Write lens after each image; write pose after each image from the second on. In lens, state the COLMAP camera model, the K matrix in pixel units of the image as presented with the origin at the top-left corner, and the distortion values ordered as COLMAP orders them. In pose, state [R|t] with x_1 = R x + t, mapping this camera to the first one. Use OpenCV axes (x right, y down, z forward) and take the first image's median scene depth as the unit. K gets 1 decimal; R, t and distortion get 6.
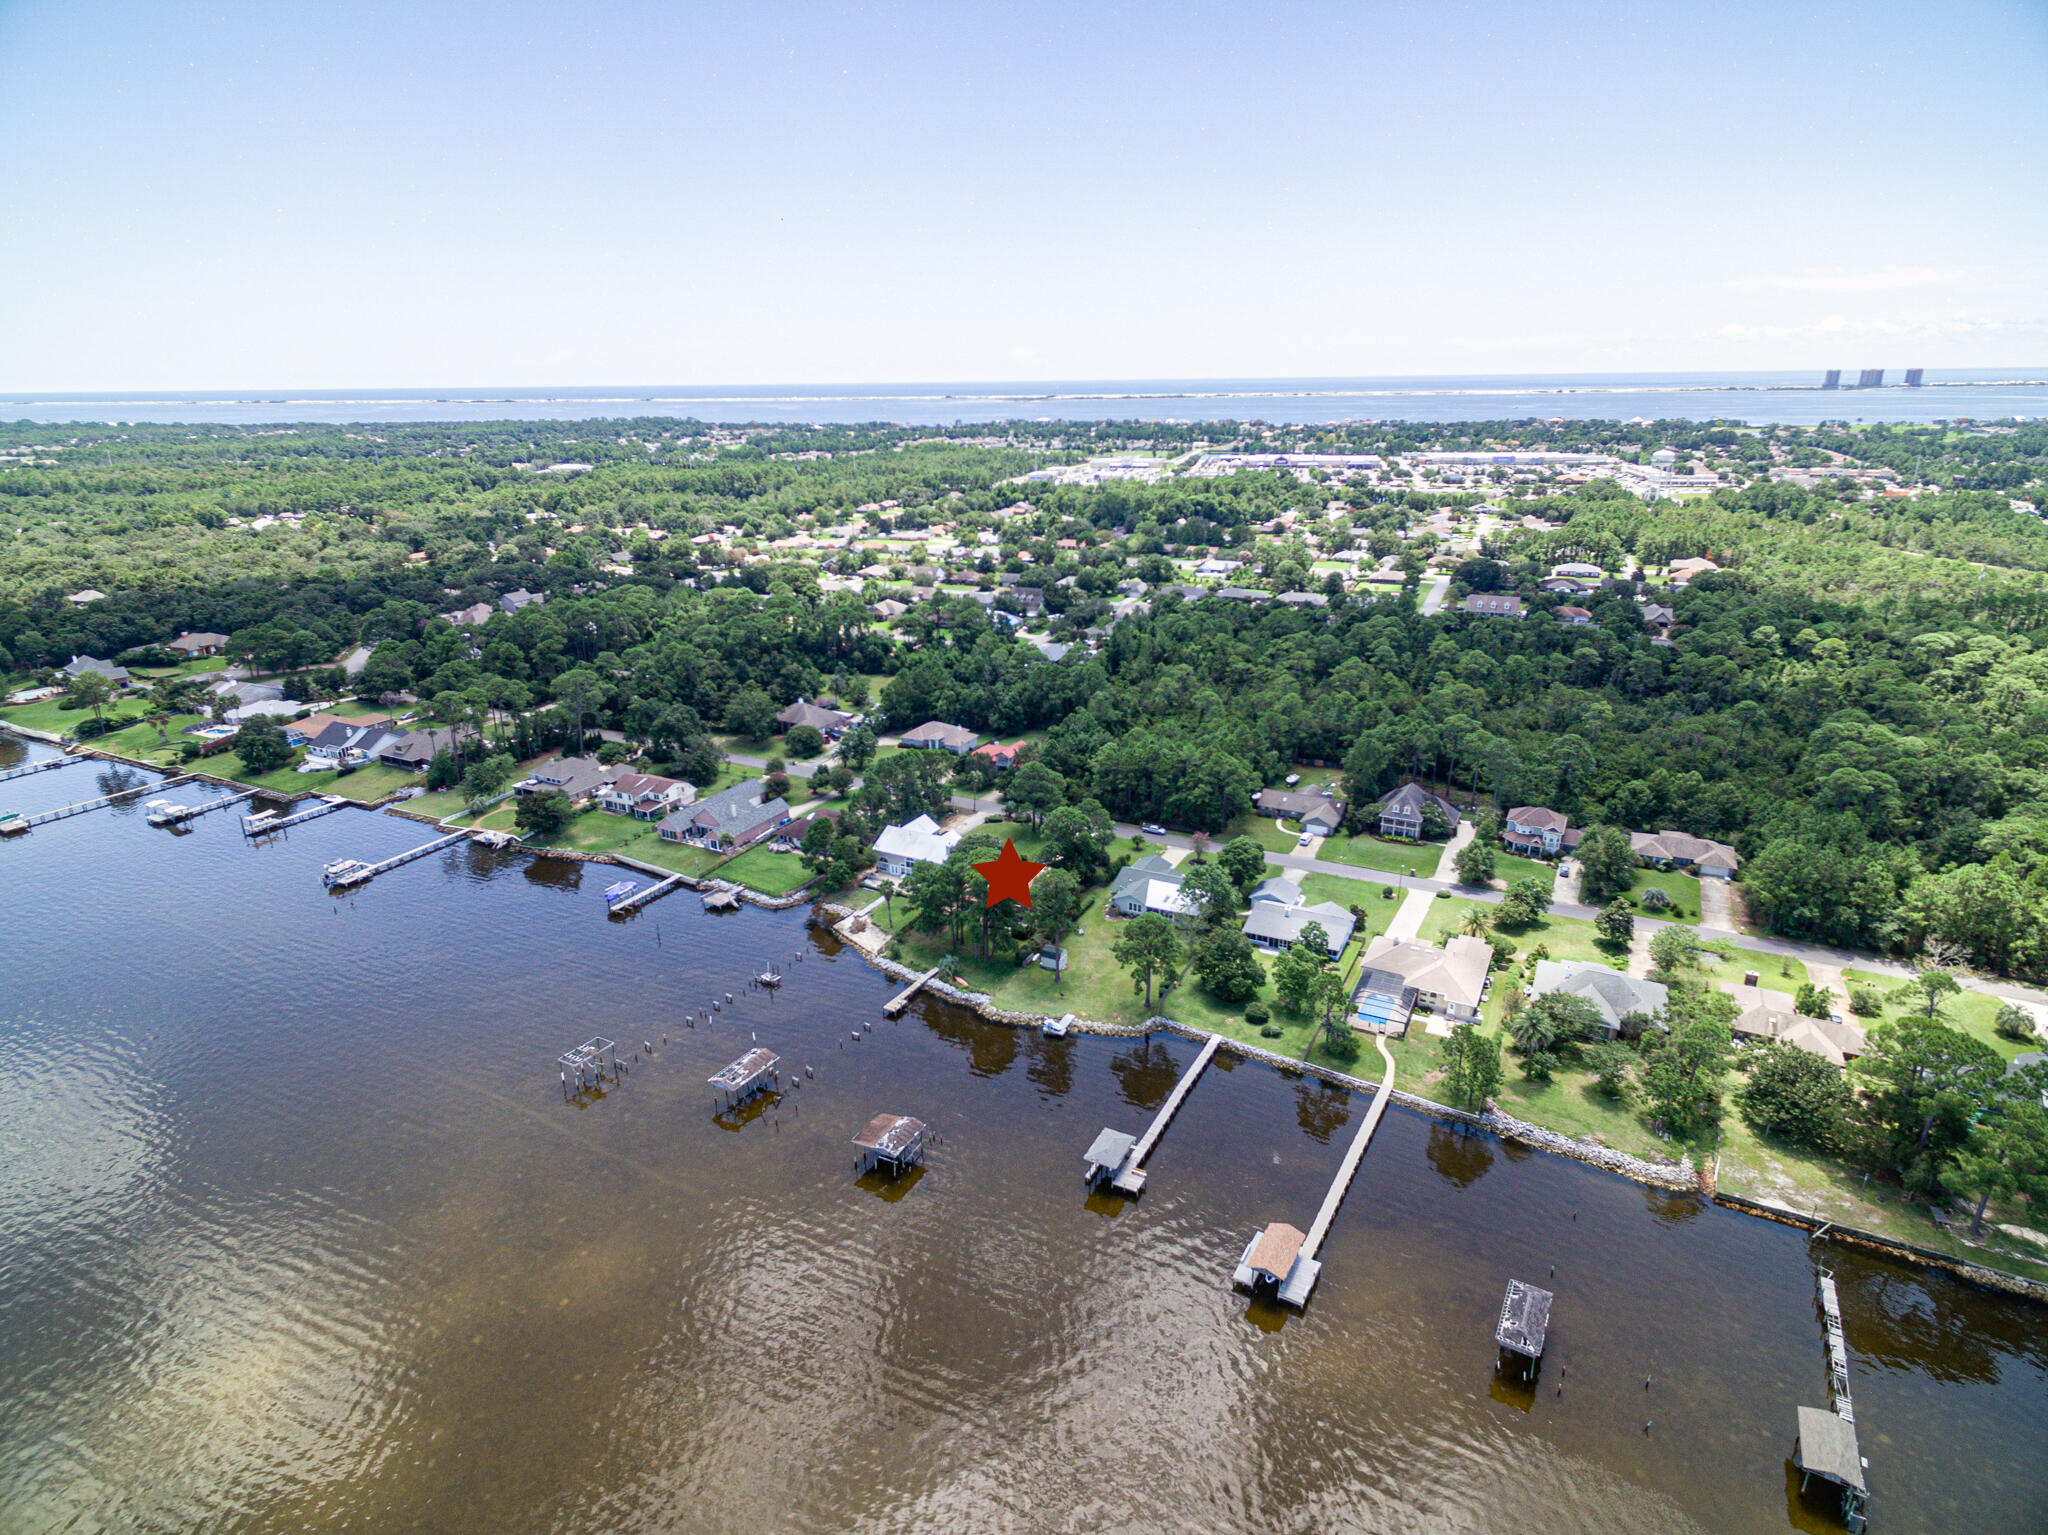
lens RADIAL K [[1151.1, 0, 1015.7], [0, 1151.1, 753.4], [0, 0, 1]] dist [0.009402, -0.000021]
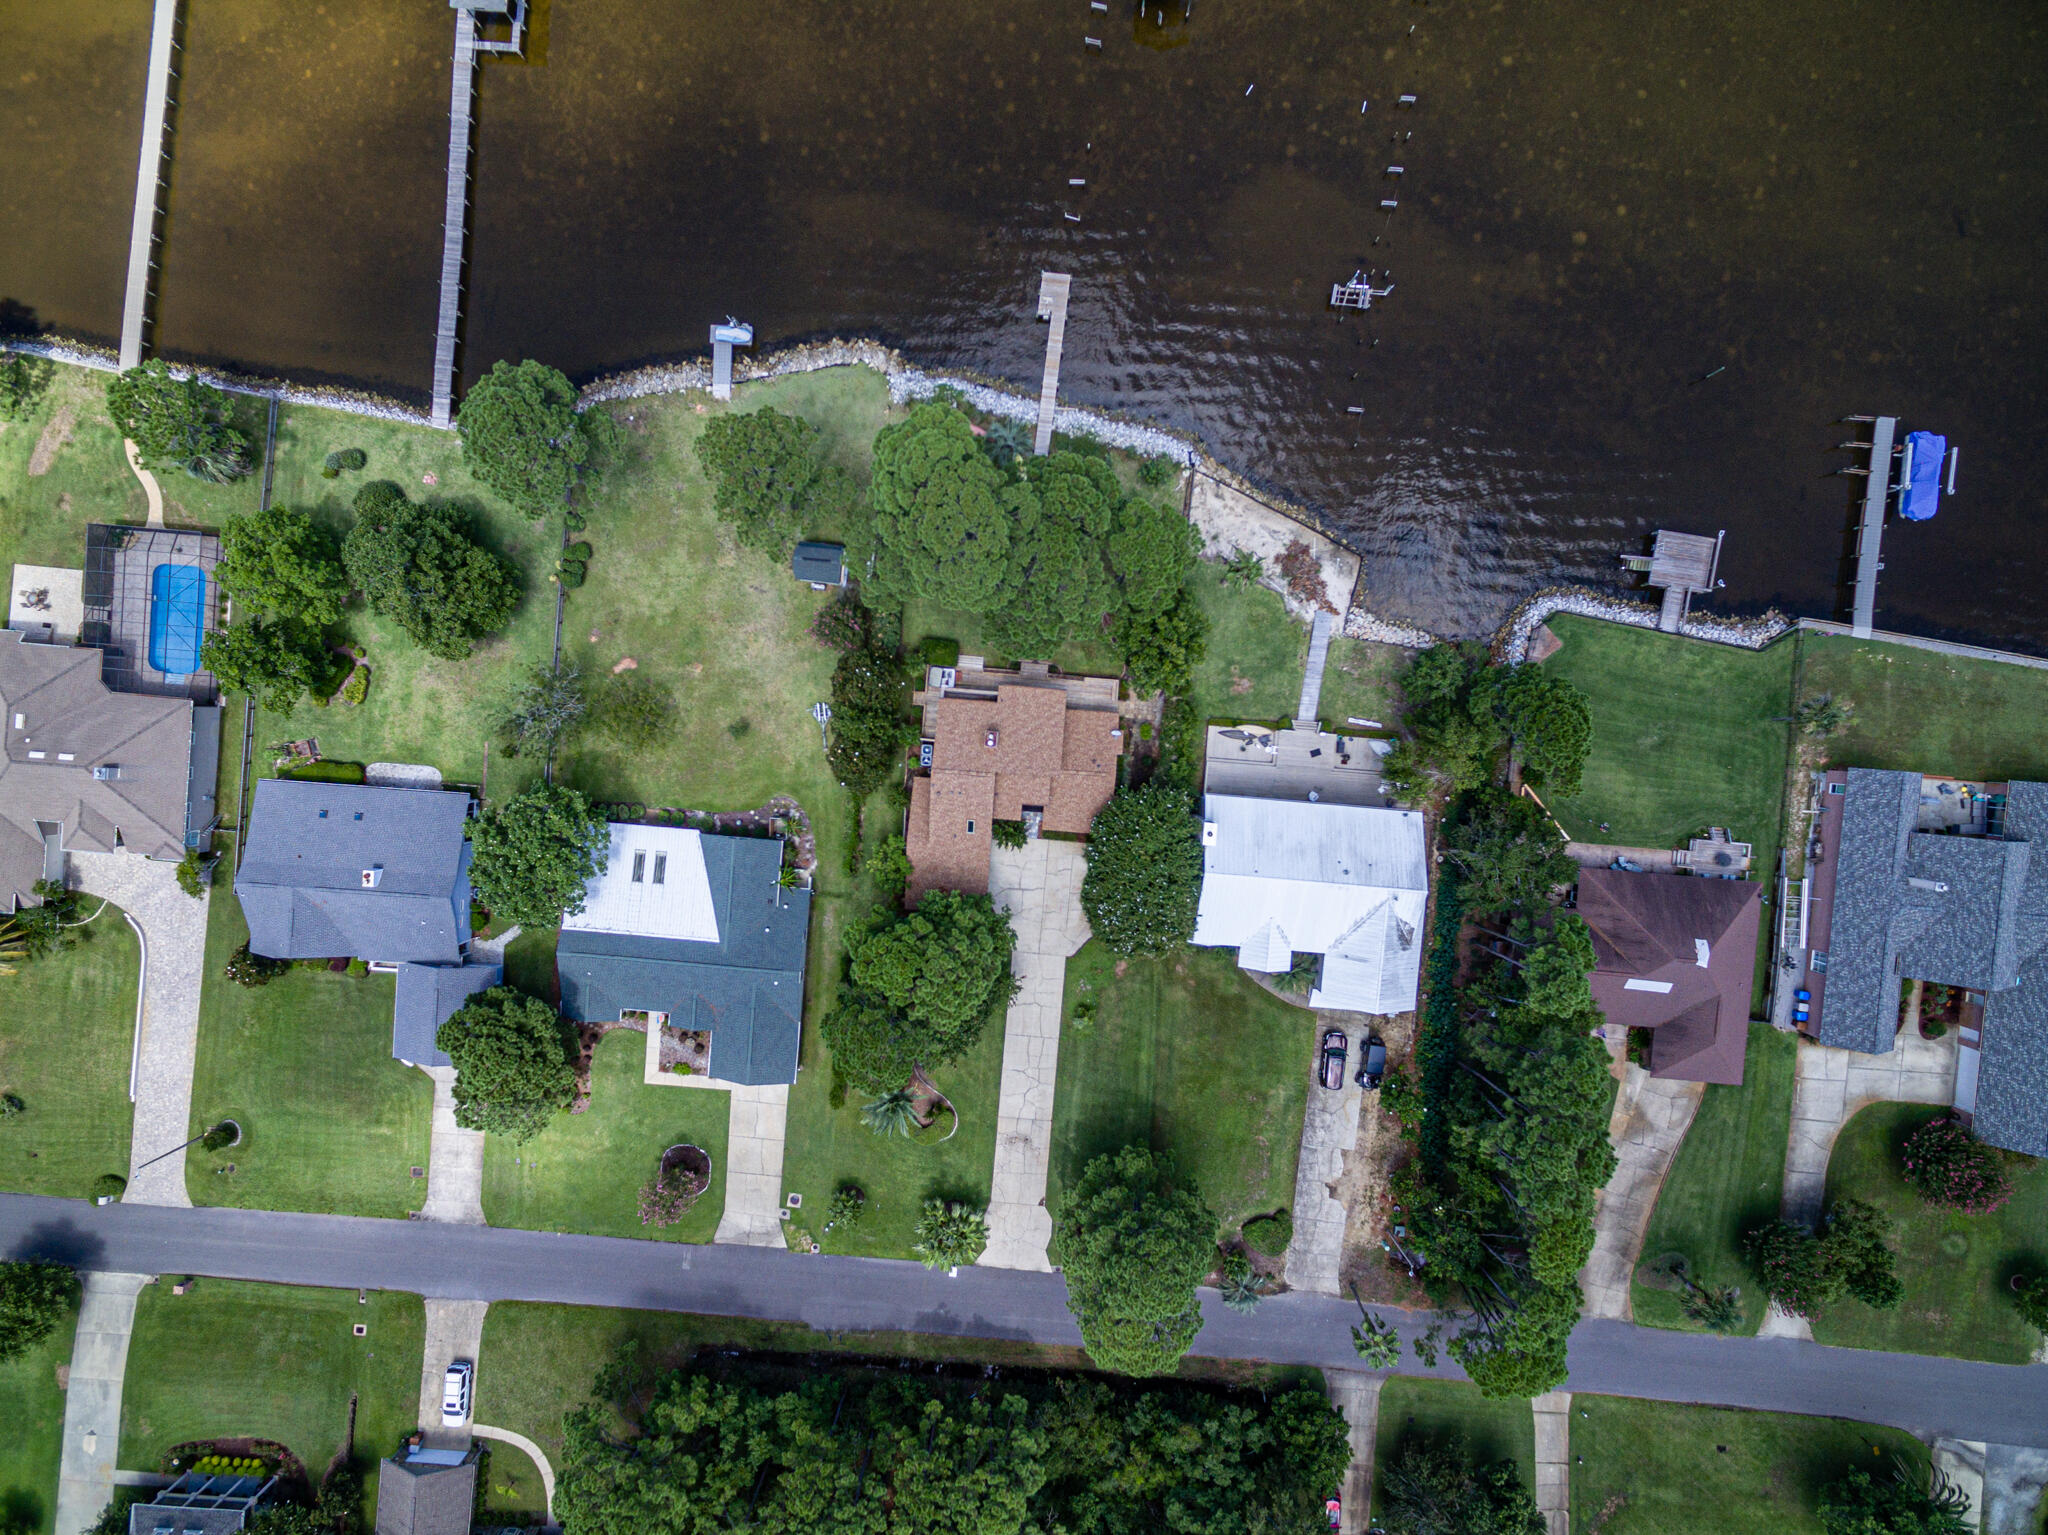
lens RADIAL K [[1151.1, 0, 1015.7], [0, 1151.1, 753.4], [0, 0, 1]] dist [0.009402, -0.000021]
pose [[-0.916766, 0.398911, 0.020238, -0.013797], [-0.110386, -0.301729, 0.946982, -0.242719], [0.383868, 0.865927, 0.320650, 0.756064]]
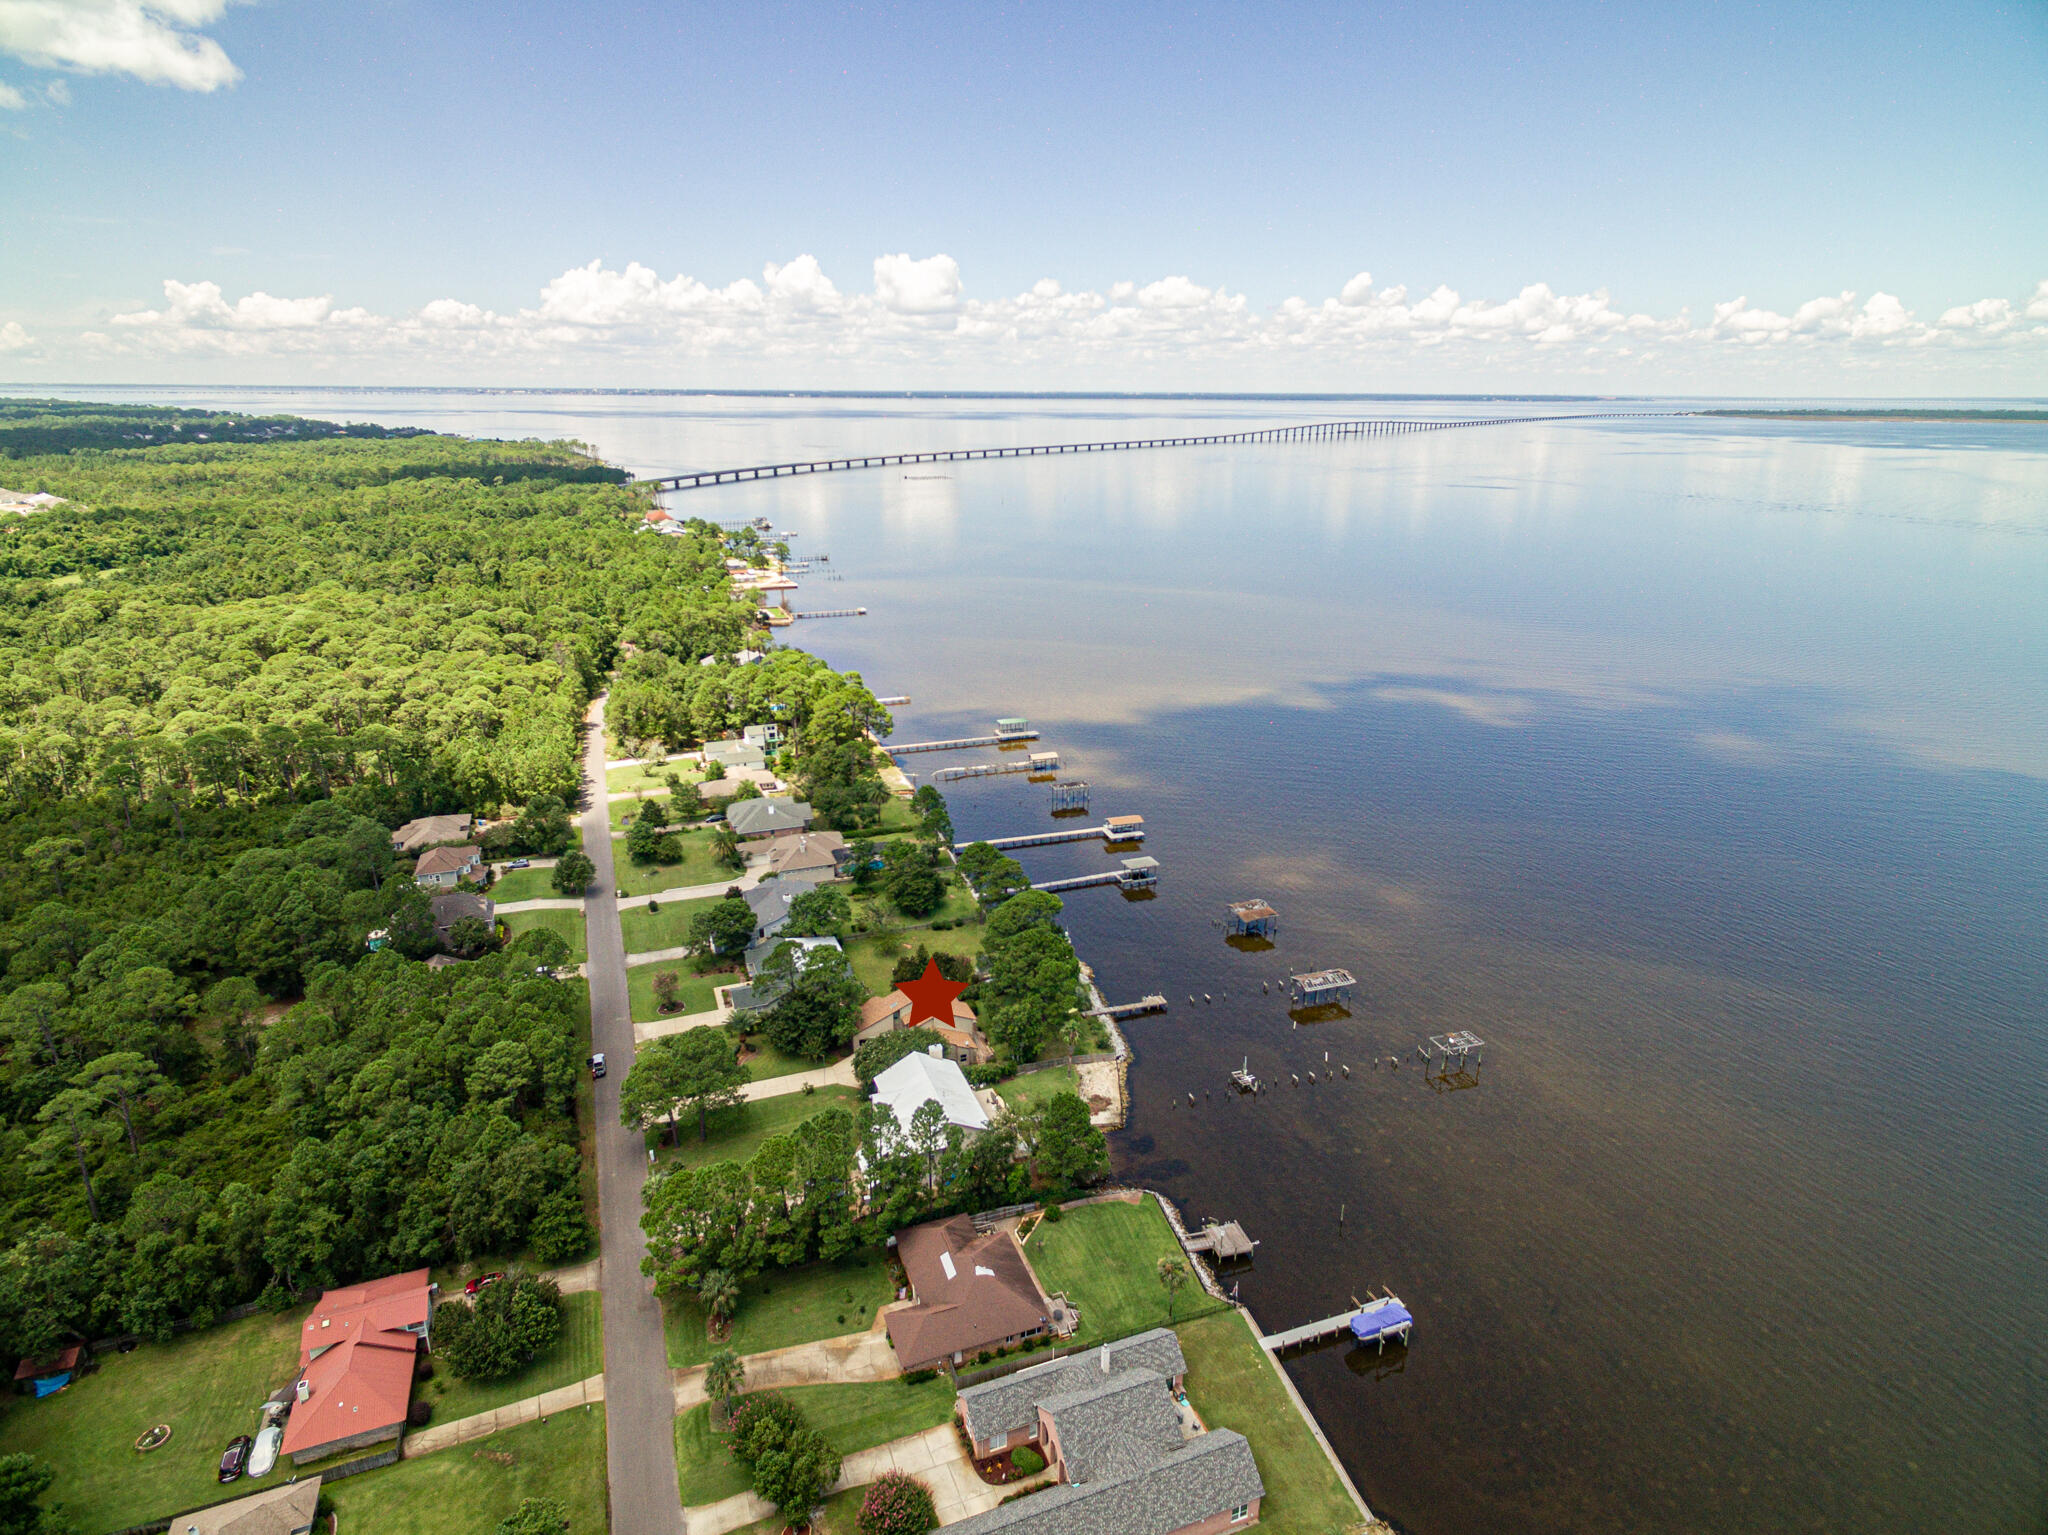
lens RADIAL K [[1142.1, 0, 1024.0], [0, 1142.1, 767.5], [0, 0, 1]] dist [0.009538, -0.010658]
pose [[-0.757943, -0.206553, 0.618755, -0.452265], [0.187796, 0.839294, 0.510215, -0.373608], [-0.624704, 0.502914, -0.597347, 1.184030]]
